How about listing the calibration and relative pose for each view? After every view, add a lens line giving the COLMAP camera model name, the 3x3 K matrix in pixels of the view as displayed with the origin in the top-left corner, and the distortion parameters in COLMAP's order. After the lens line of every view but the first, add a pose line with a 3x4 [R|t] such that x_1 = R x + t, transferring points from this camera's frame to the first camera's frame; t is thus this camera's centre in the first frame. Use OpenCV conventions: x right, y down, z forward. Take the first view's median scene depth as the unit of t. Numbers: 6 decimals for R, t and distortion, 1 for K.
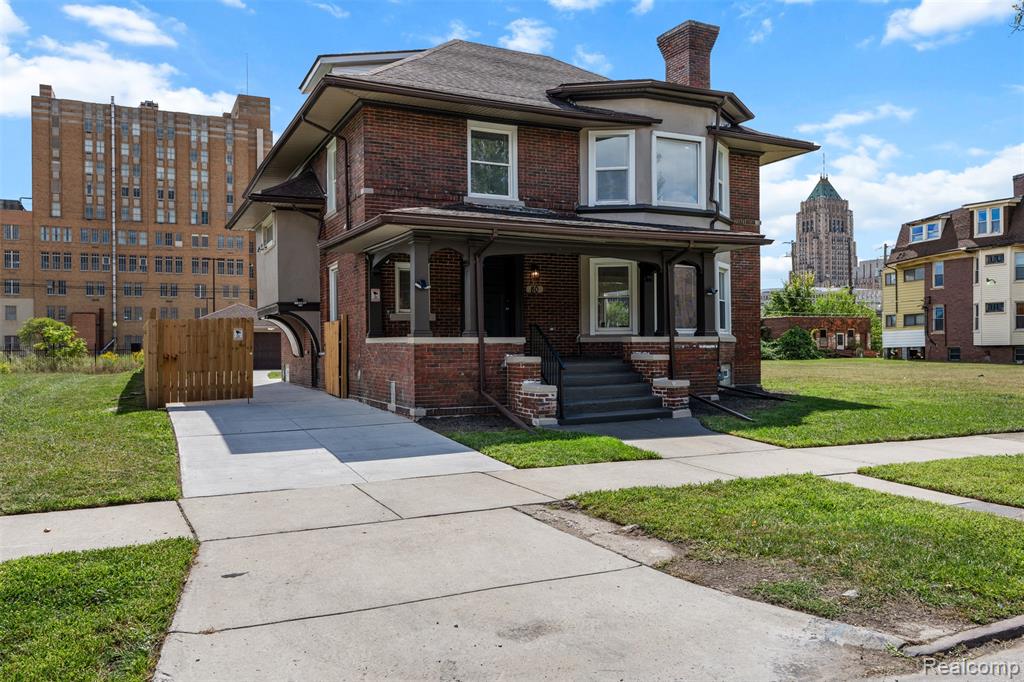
lens RADIAL K [[777.1, 0, 512.6], [0, 777.1, 341.9], [0, 0, 1]] dist [-0.000046, 0.004200]
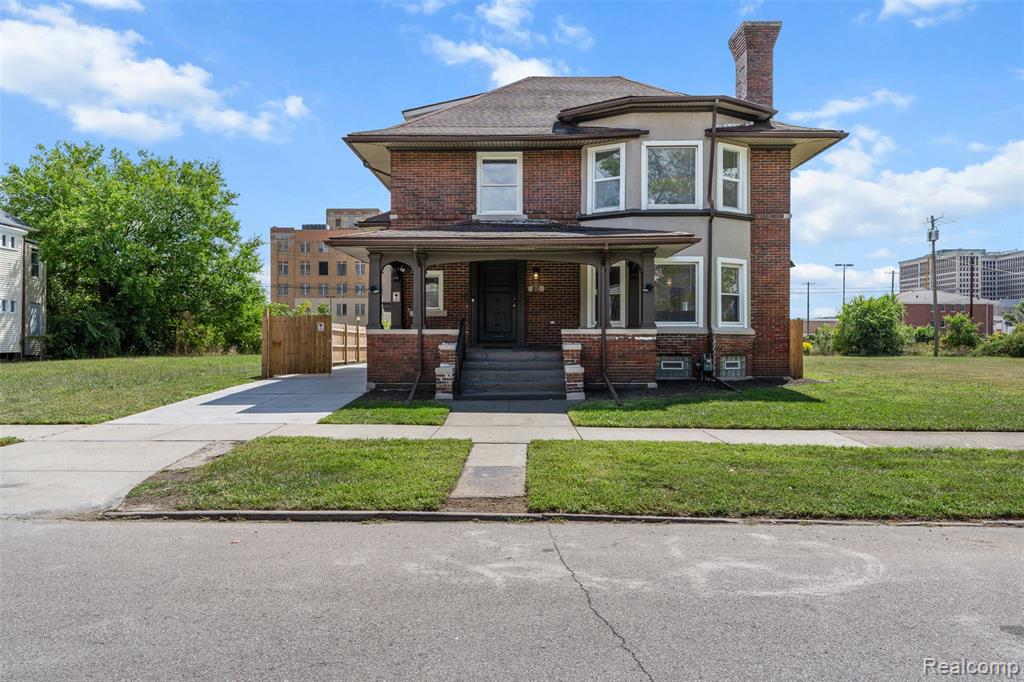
lens RADIAL K [[732.4, 0, 512.1], [0, 732.4, 337.9], [0, 0, 1]] dist [0.003886, -0.002709]
pose [[0.891312, 0.007124, -0.453334, 0.498063], [-0.005185, 0.999971, 0.005519, 0.000600], [0.453360, -0.002569, 0.891324, -0.004452]]
